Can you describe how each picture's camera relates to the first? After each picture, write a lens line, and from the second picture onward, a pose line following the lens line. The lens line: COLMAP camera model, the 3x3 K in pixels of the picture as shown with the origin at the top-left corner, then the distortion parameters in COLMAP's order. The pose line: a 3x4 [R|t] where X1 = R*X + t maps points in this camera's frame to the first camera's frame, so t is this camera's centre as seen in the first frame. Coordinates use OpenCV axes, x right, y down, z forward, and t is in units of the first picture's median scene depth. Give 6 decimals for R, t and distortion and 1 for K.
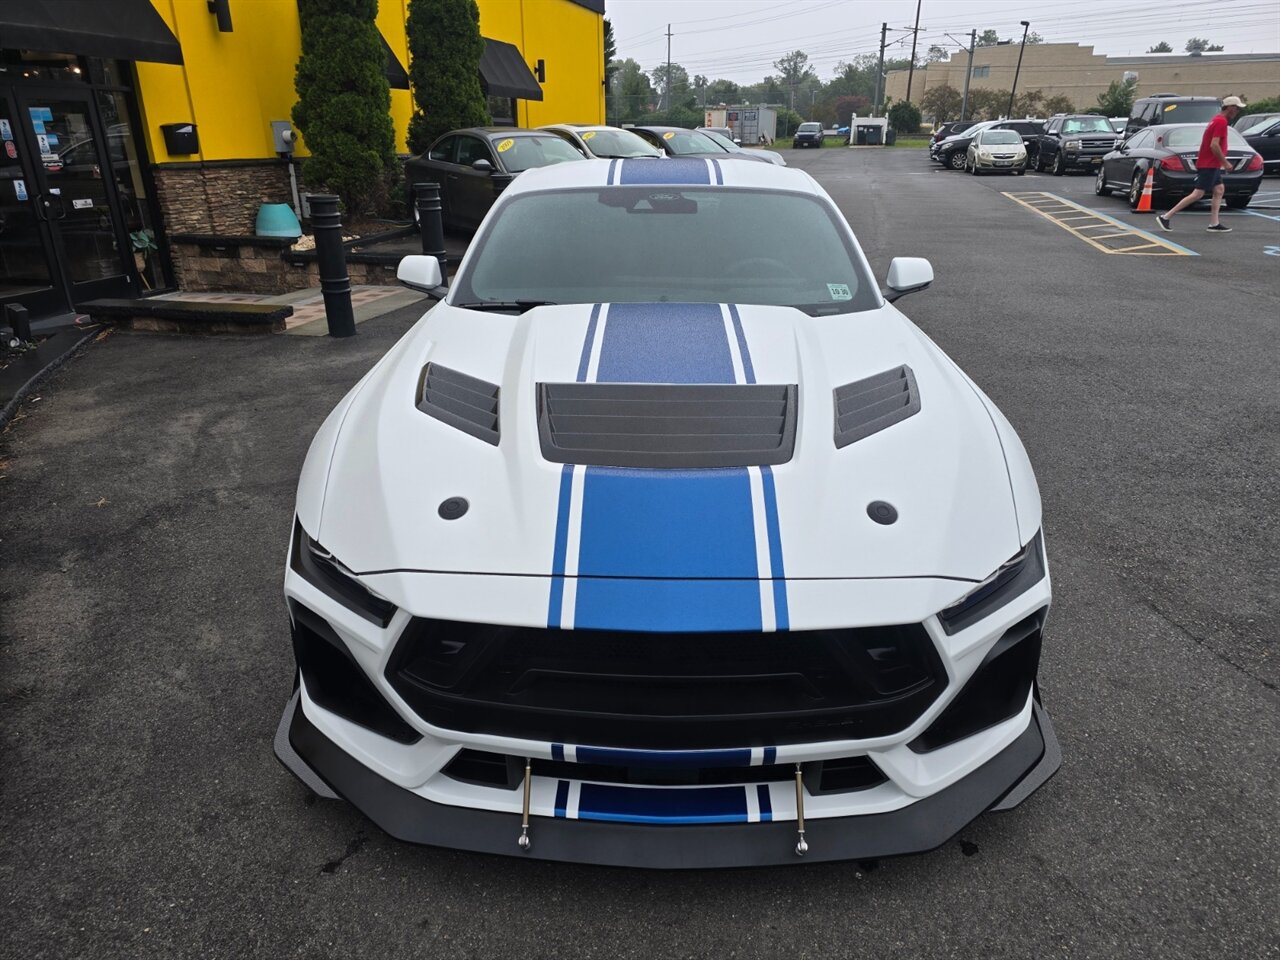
lens RADIAL K [[852.7, 0, 636.9], [0, 852.7, 486.6], [0, 0, 1]] dist [0.052287, -0.038795]
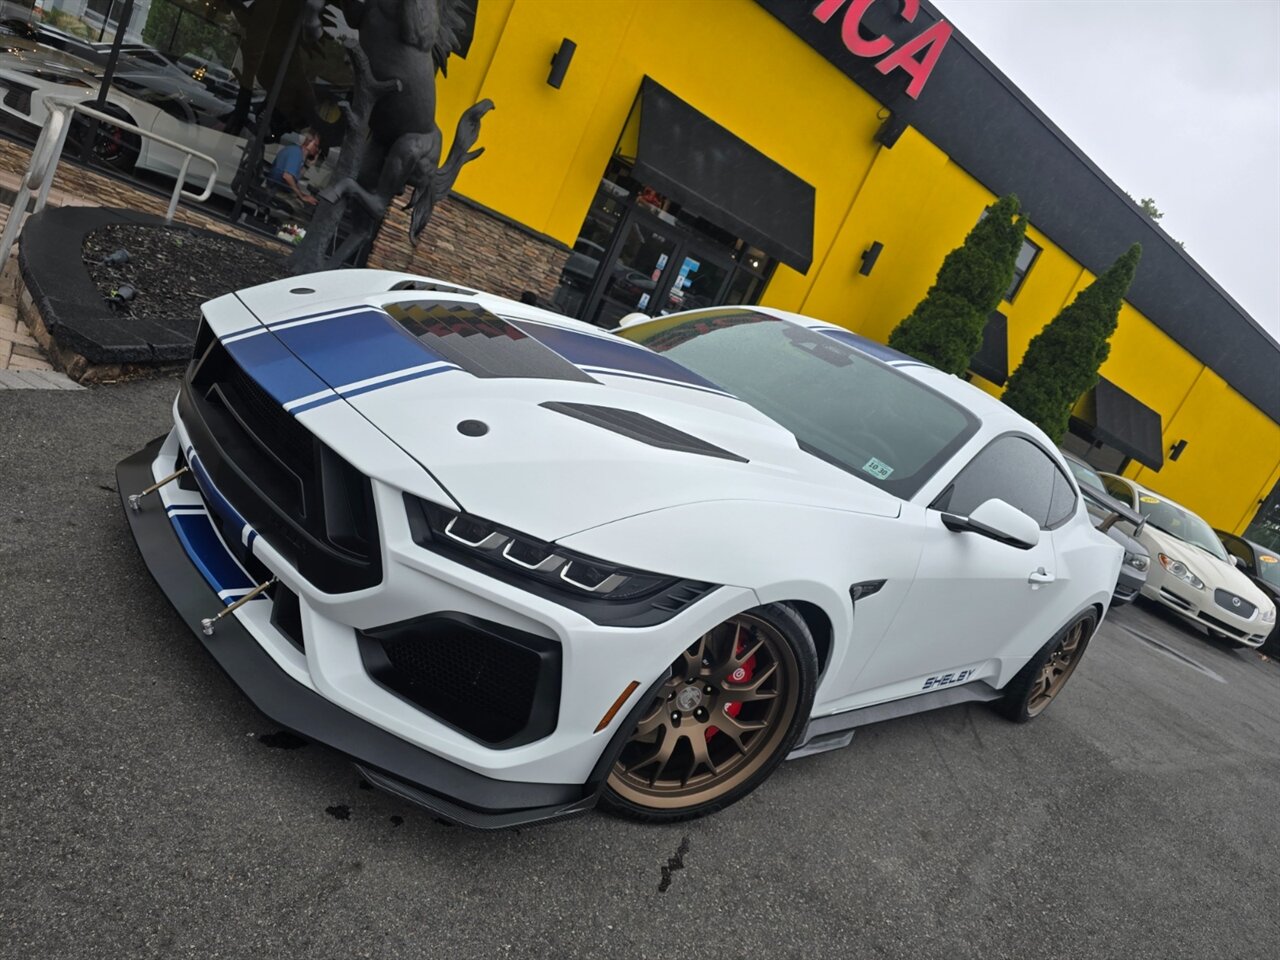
lens RADIAL K [[863.3, 0, 647.8], [0, 863.3, 497.7], [0, 0, 1]] dist [0.043161, -0.040779]
pose [[0.658967, 0.464529, -0.591587, 0.173358], [-0.627355, 0.773331, -0.091570, 0.009209], [0.414956, 0.431477, 0.801024, 0.048322]]
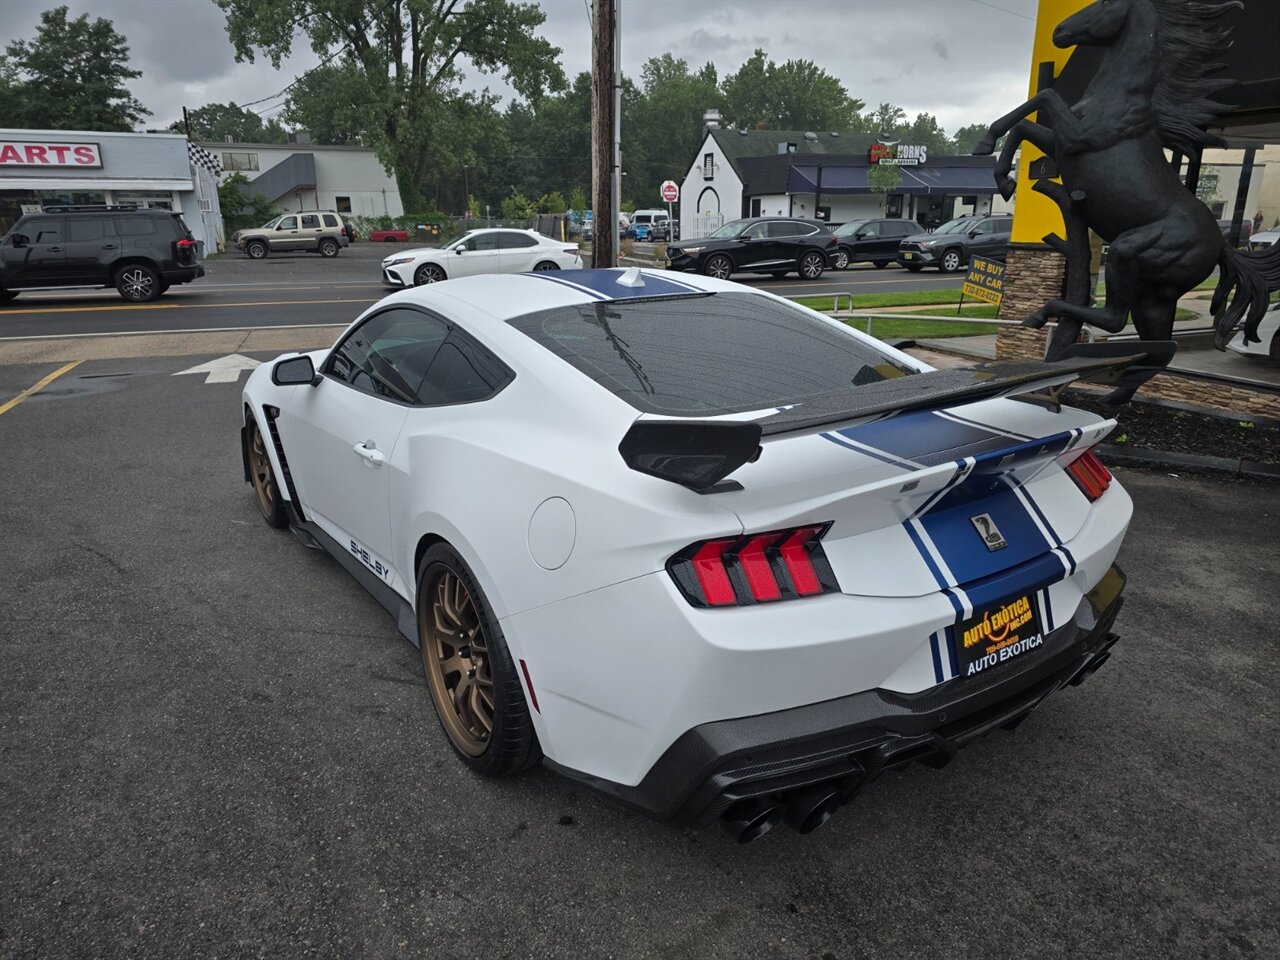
lens RADIAL K [[863.3, 0, 643.6], [0, 863.3, 473.5], [0, 0, 1]] dist [0.031338, -0.025398]
pose [[-0.813422, 0.181554, -0.552615, 0.175553], [-0.204756, 0.799863, 0.564176, -0.256612], [0.544444, 0.572064, -0.613451, 0.598646]]
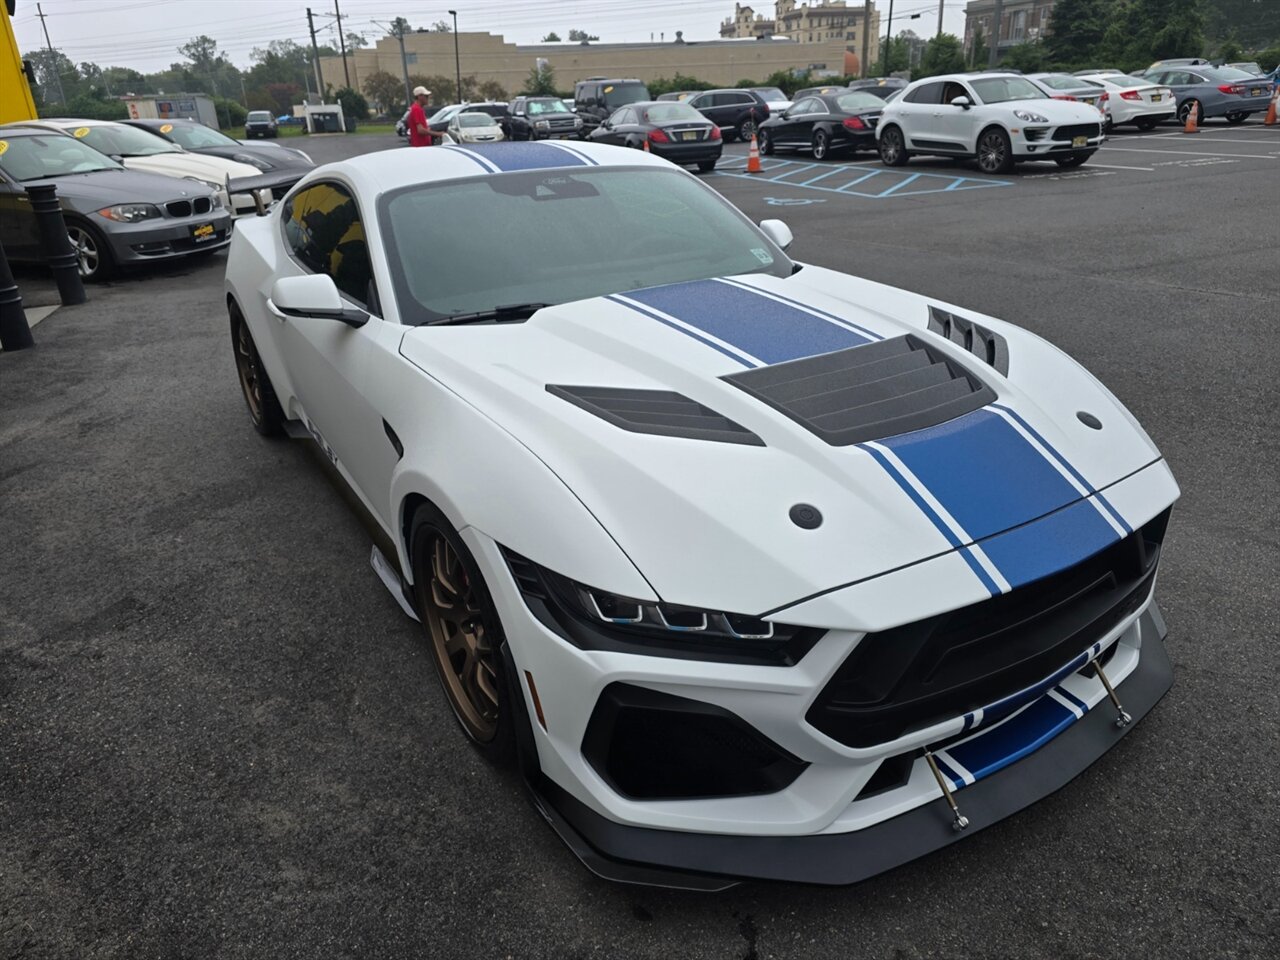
lens RADIAL K [[863.3, 0, 643.6], [0, 863.3, 473.5], [0, 0, 1]] dist [0.031338, -0.025398]
pose [[0.836009, -0.242341, 0.492301, -0.131067], [0.243455, 0.967863, 0.063014, -0.019518], [-0.491751, 0.067173, 0.868141, 0.046067]]
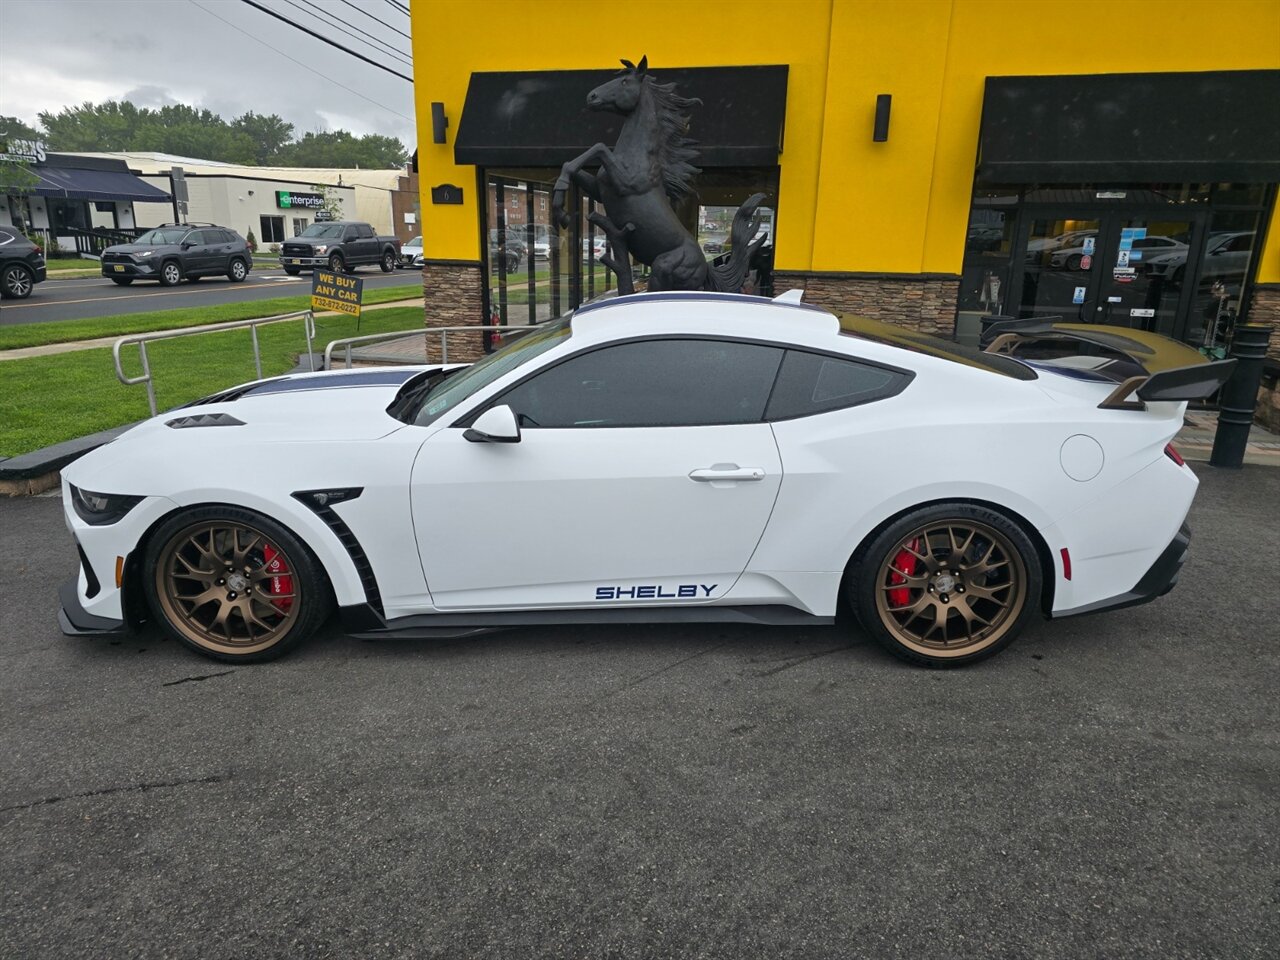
lens RADIAL K [[852.7, 0, 636.9], [0, 852.7, 486.6], [0, 0, 1]] dist [0.052287, -0.038795]
pose [[-0.001128, 0.295172, -0.955444, 0.369944], [-0.394952, 0.877637, 0.271600, -0.150476], [0.918701, 0.377661, 0.115589, 0.317266]]
